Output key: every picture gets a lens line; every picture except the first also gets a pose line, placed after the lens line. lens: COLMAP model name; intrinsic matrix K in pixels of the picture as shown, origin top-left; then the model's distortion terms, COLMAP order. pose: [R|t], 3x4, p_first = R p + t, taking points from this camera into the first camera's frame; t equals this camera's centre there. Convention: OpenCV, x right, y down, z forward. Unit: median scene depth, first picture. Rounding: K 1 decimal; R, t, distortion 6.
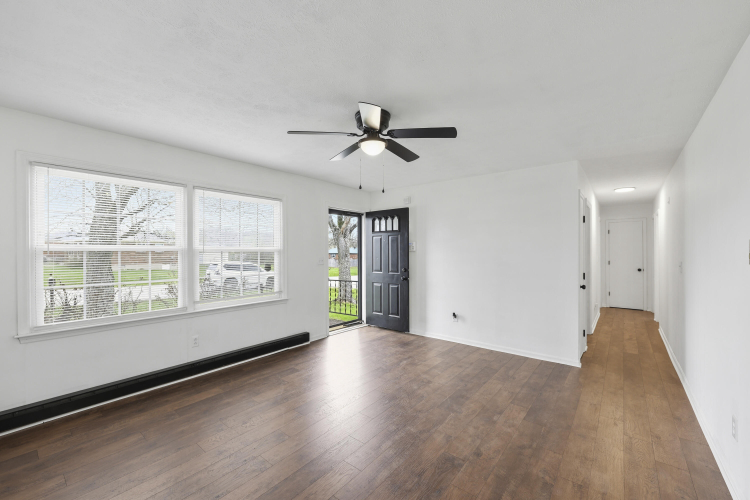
lens RADIAL K [[299.9, 0, 375.0], [0, 299.9, 250.0], [0, 0, 1]] dist [0.000695, 0.000034]
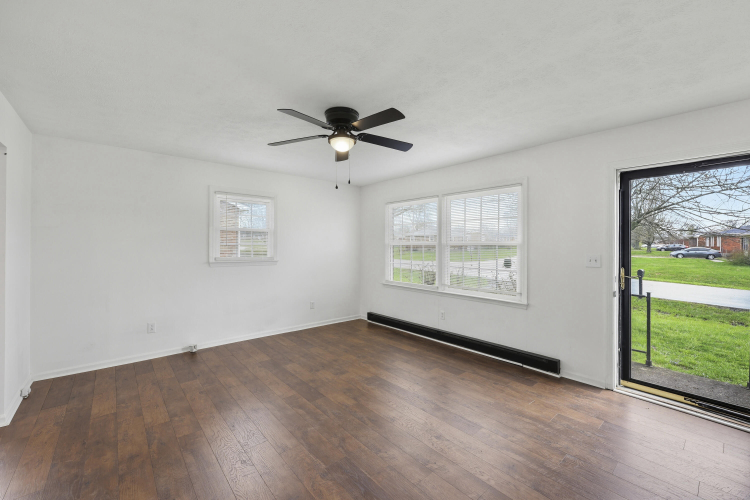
lens RADIAL K [[304.2, 0, 384.1], [0, 304.2, 245.4], [0, 0, 1]] dist [-0.000629, -0.000028]
pose [[-0.150143, -0.000276, -0.988664, 0.845484], [-0.001423, 0.999999, -0.000063, 0.006080], [0.988663, 0.001397, -0.150143, 1.095567]]
